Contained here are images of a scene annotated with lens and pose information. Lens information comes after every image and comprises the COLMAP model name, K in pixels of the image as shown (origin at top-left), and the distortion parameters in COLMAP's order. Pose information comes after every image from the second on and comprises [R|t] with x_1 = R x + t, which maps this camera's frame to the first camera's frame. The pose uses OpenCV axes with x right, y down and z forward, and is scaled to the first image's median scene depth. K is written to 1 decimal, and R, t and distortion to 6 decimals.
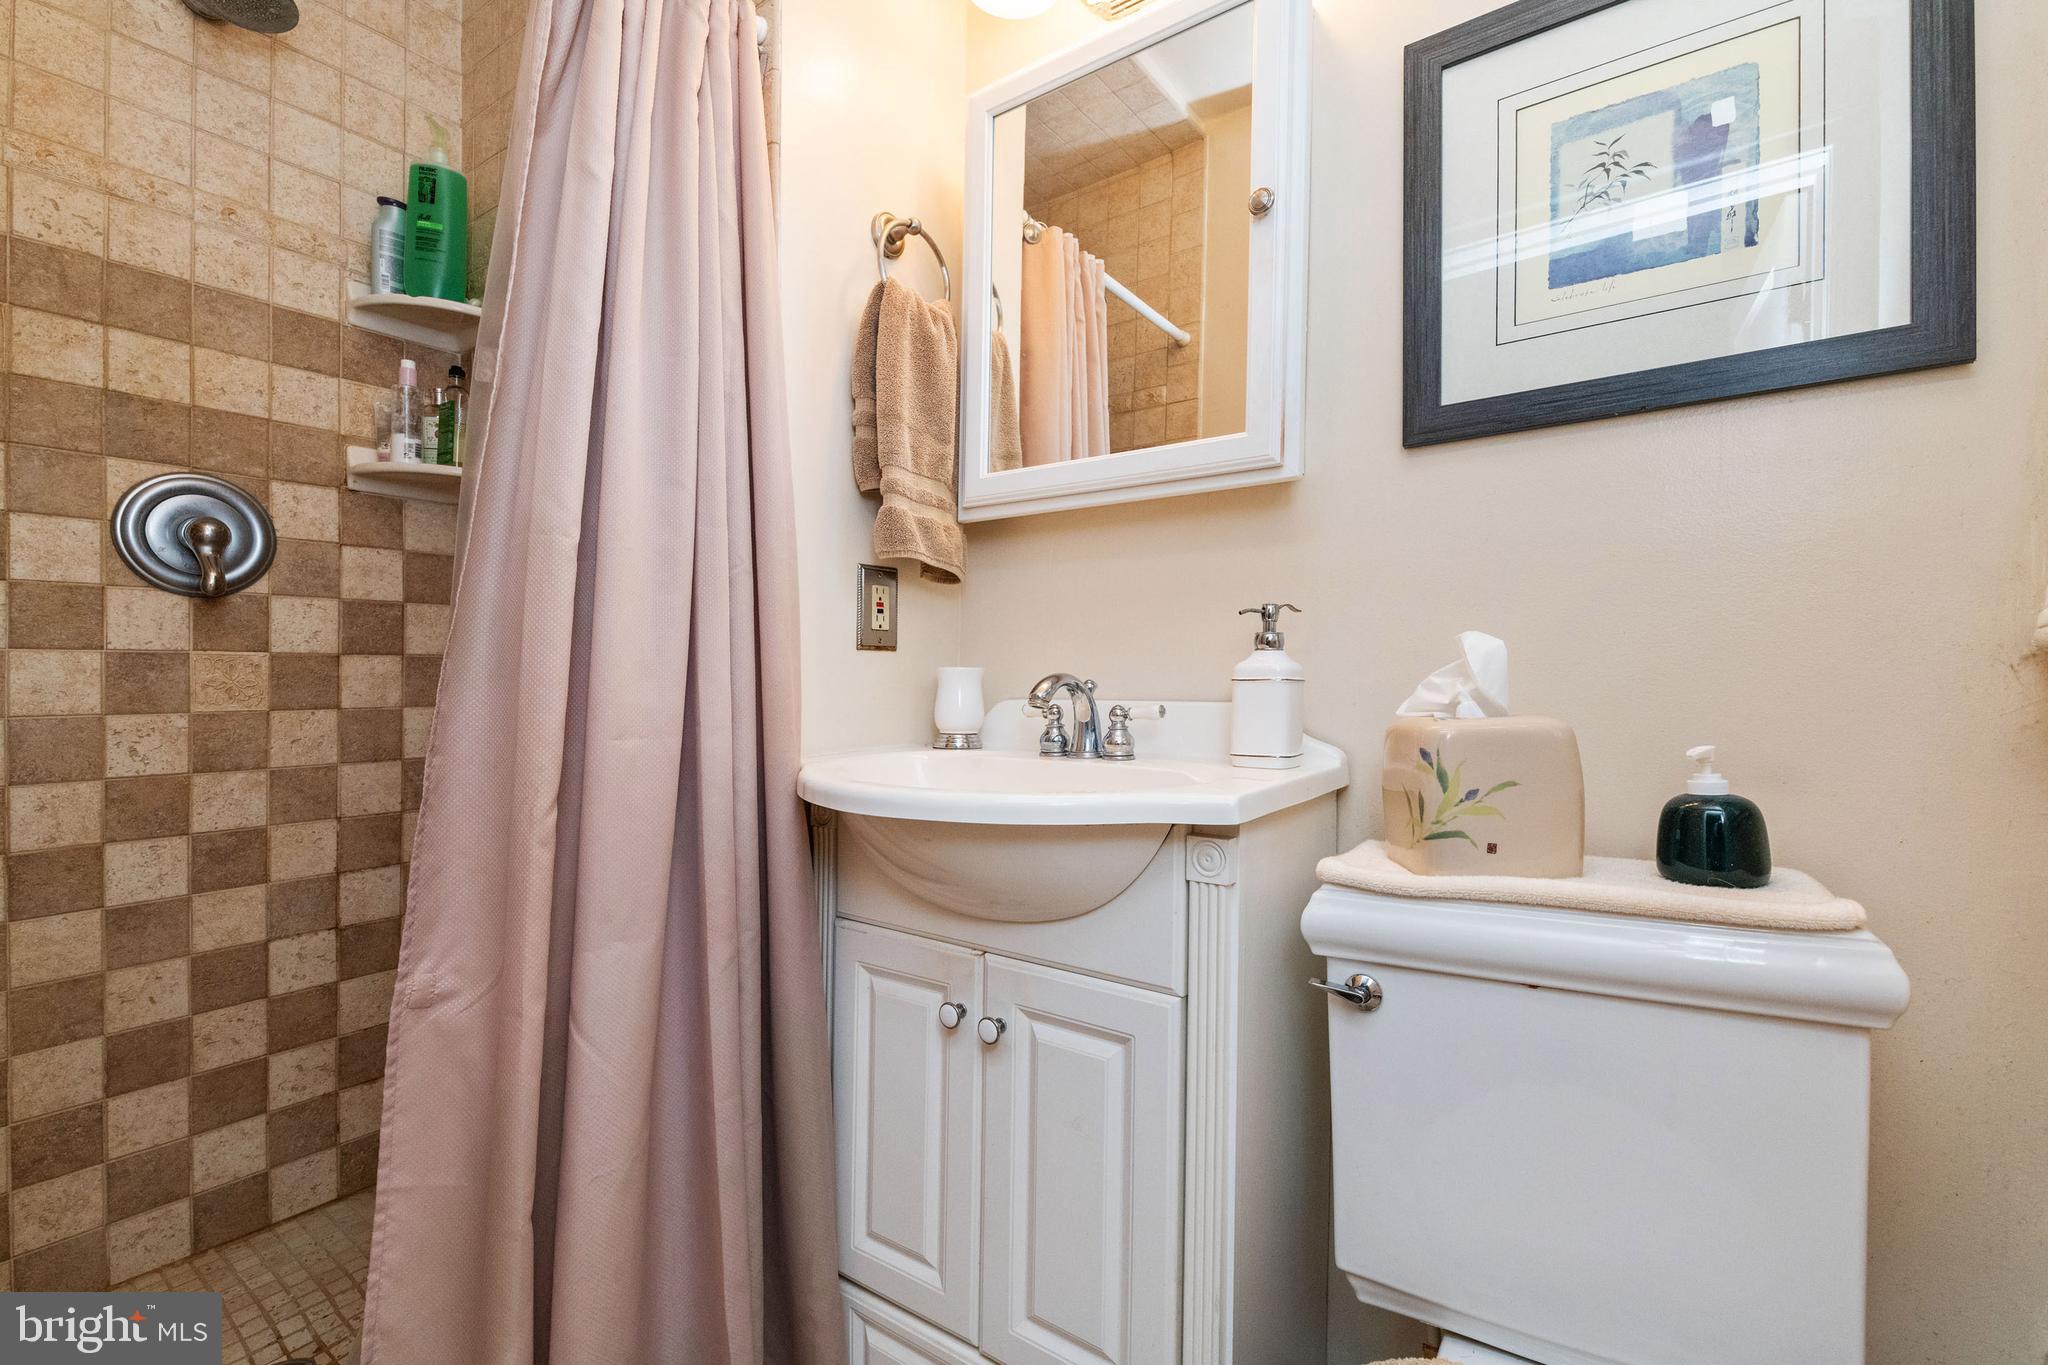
lens RADIAL K [[875.7, 0, 1017.1], [0, 875.7, 690.3], [0, 0, 1]] dist [0.009194, -0.005670]
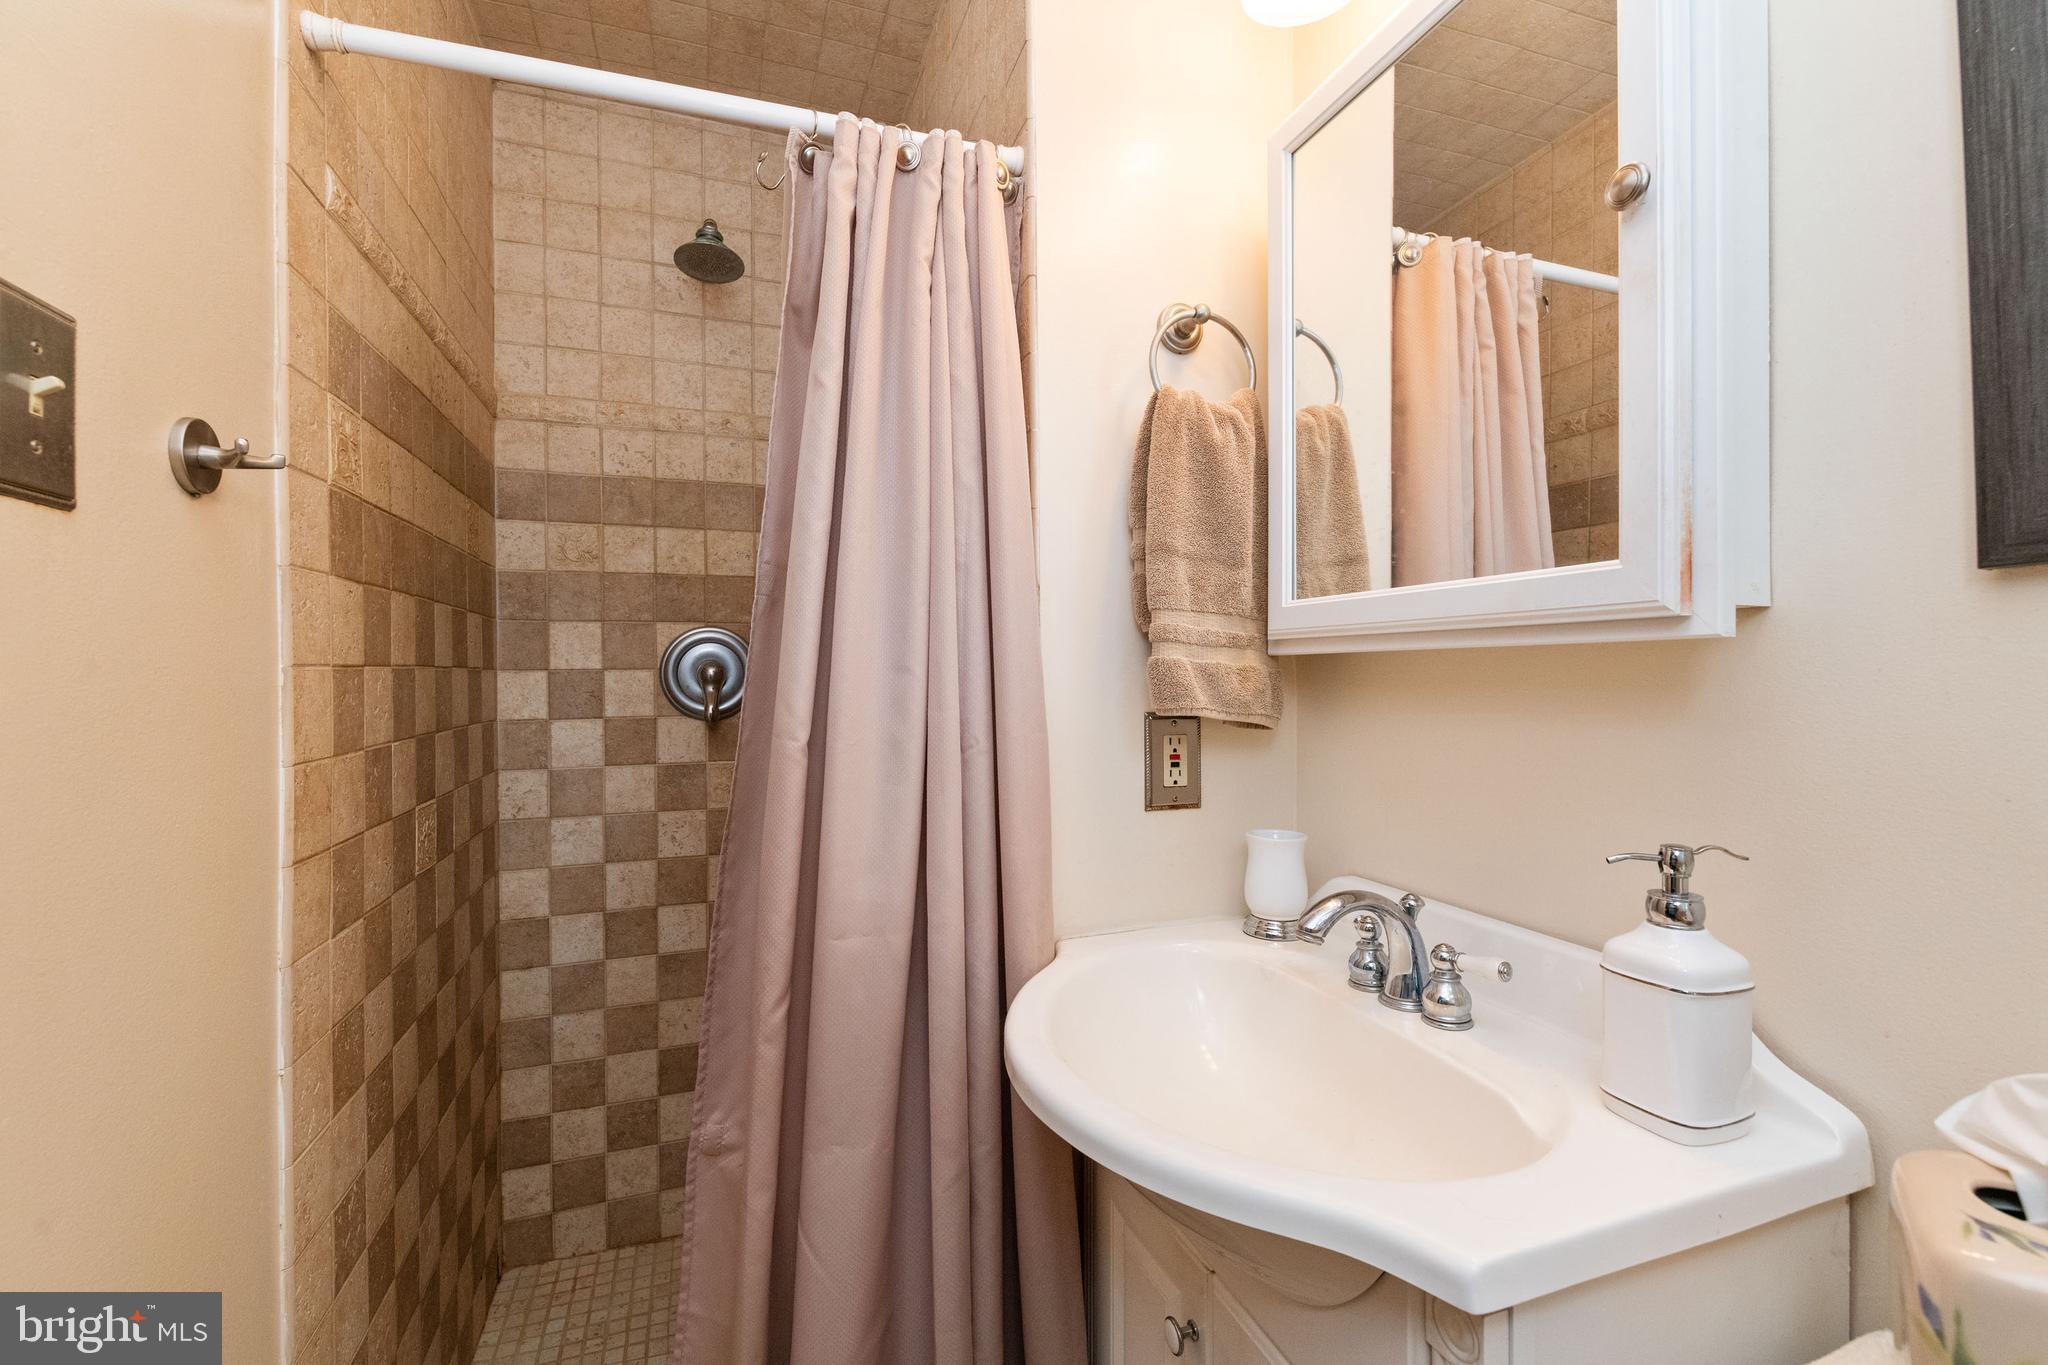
lens RADIAL K [[875.7, 0, 1029.2], [0, 875.7, 676.6], [0, 0, 1]] dist [0.009194, -0.005670]
pose [[0.827395, -0.012874, -0.561473, 0.204142], [0.002927, 0.999823, -0.018611, -0.158123], [0.561613, 0.013756, 0.827285, 0.206832]]
